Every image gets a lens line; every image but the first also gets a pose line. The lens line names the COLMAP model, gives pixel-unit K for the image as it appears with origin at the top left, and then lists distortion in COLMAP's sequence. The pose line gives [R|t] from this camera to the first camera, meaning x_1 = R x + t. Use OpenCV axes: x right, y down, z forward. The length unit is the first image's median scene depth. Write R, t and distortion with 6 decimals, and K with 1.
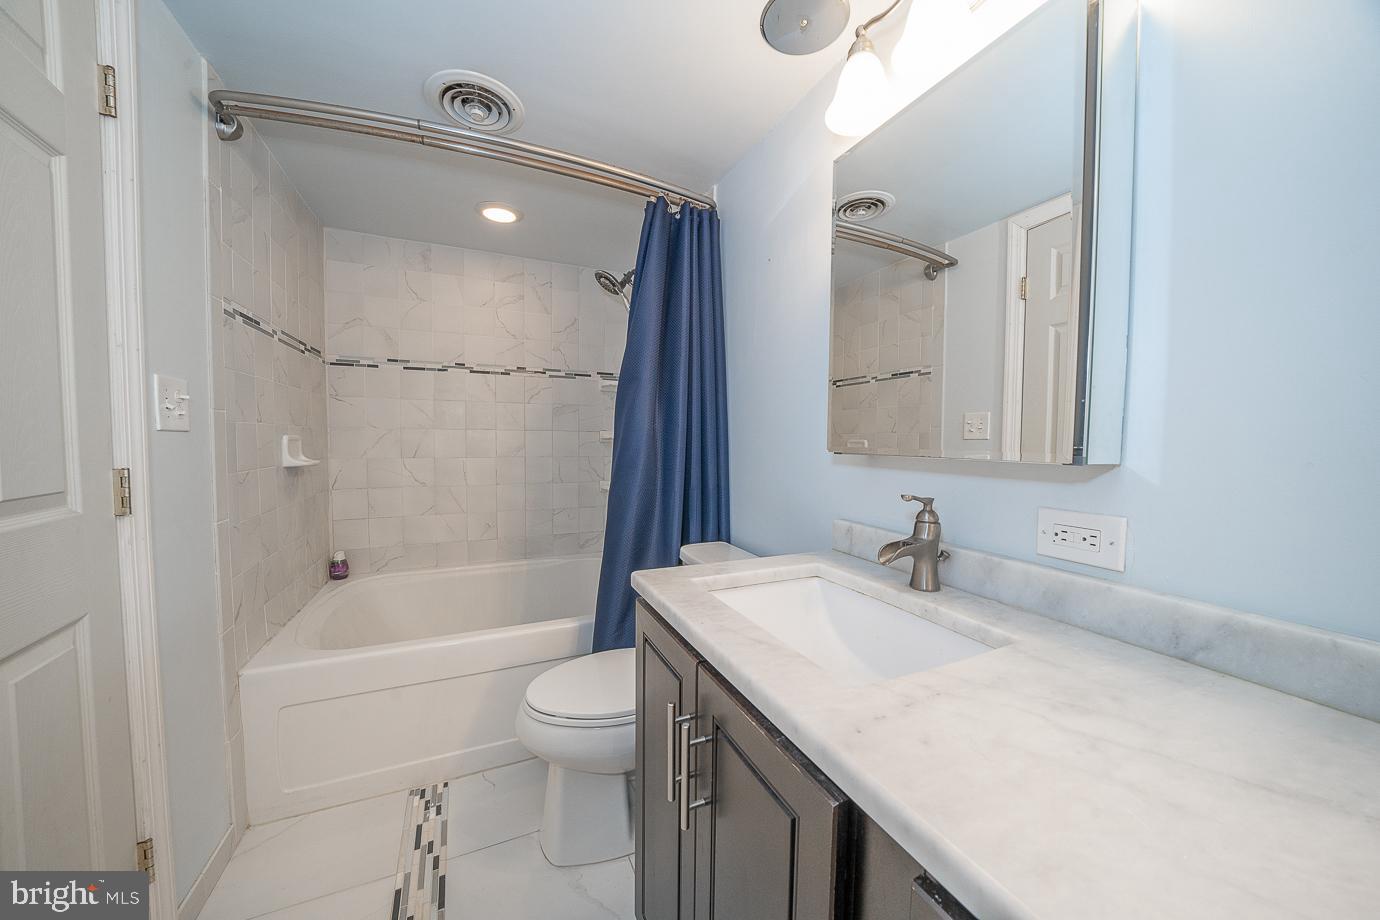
lens RADIAL K [[475.3, 0, 694.7], [0, 475.3, 459.5], [0, 0, 1]] dist [-0.023575, 0.000543]
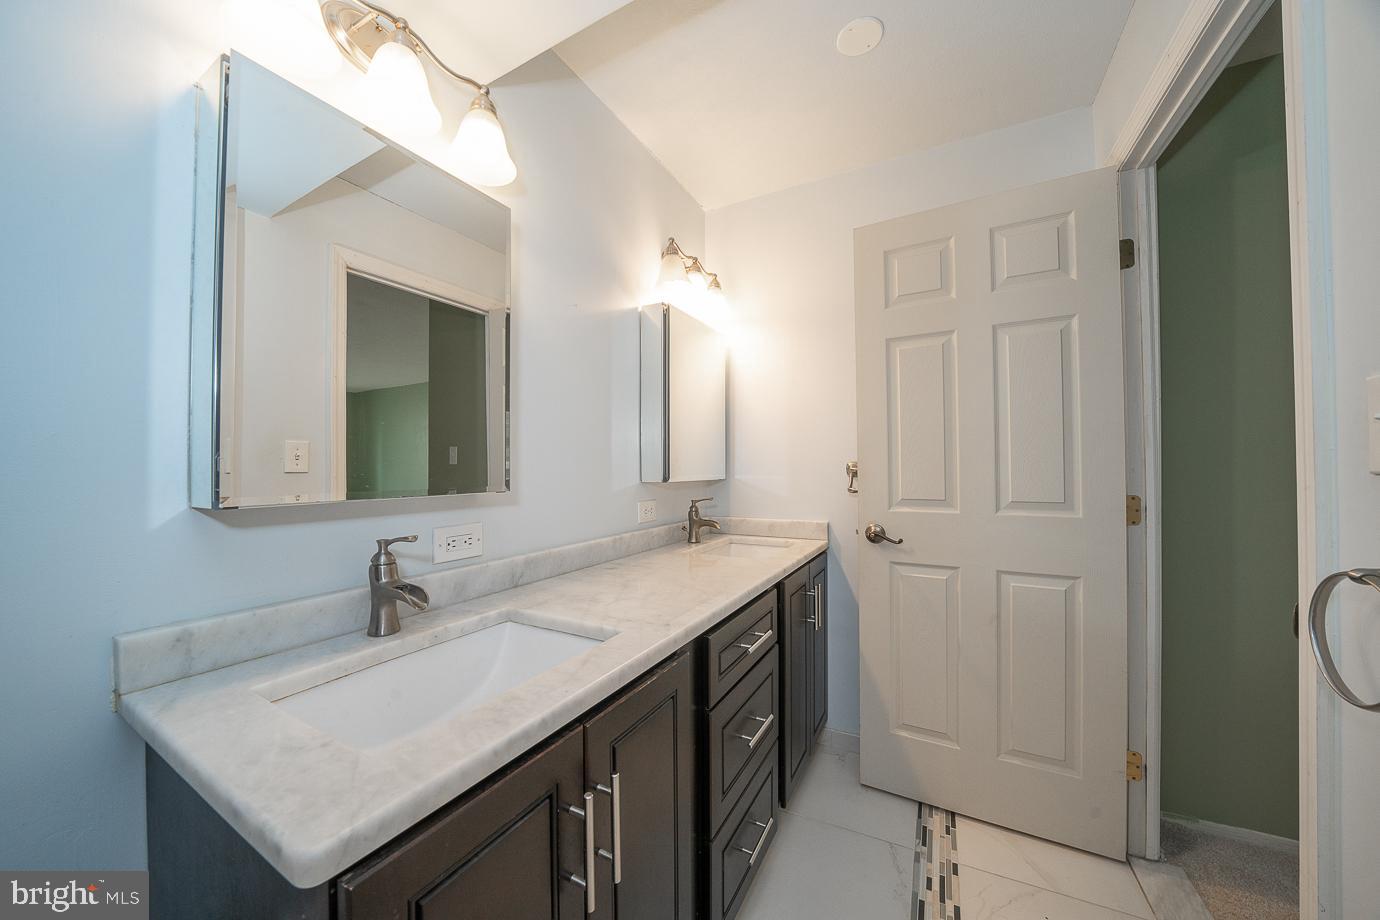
lens RADIAL K [[475.3, 0, 703.8], [0, 475.3, 460.6], [0, 0, 1]] dist [-0.023575, 0.000543]
pose [[-0.616683, -0.004157, 0.787201, -0.758519], [0.027234, 0.999275, 0.026611, -0.100869], [-0.786740, 0.037849, -0.616123, 1.178224]]
